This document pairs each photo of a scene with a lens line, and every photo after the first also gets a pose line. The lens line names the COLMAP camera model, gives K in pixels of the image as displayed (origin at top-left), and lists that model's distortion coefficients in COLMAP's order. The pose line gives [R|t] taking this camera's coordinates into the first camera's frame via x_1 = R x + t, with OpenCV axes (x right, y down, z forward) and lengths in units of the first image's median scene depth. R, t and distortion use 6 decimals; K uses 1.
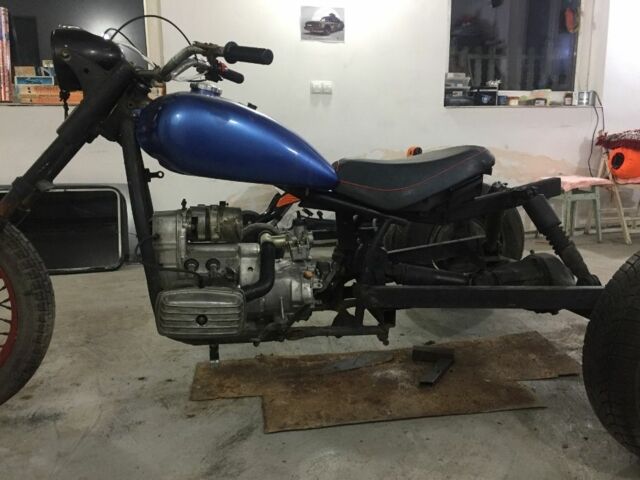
lens RADIAL K [[535.0, 0, 320.0], [0, 535.0, 240.0], [0, 0, 1]] dist [0.086705, -0.129259]
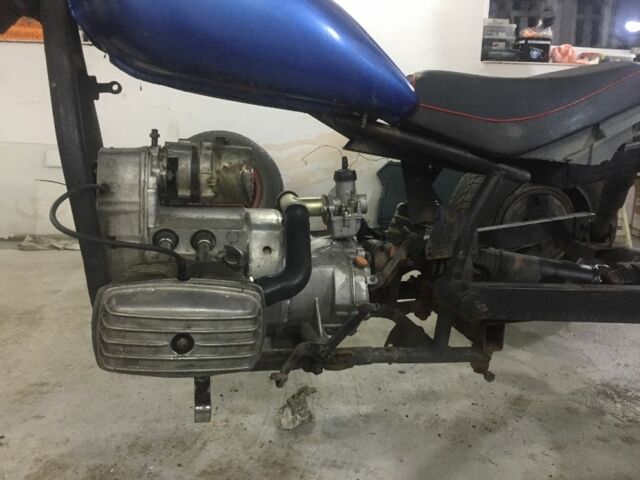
lens RADIAL K [[535.0, 0, 320.0], [0, 535.0, 240.0], [0, 0, 1]] dist [0.086705, -0.129259]
pose [[0.999244, 0.019892, 0.033414, -0.090894], [-0.020331, 0.999711, 0.012864, 0.034518], [-0.033149, -0.013534, 0.999359, 0.407022]]
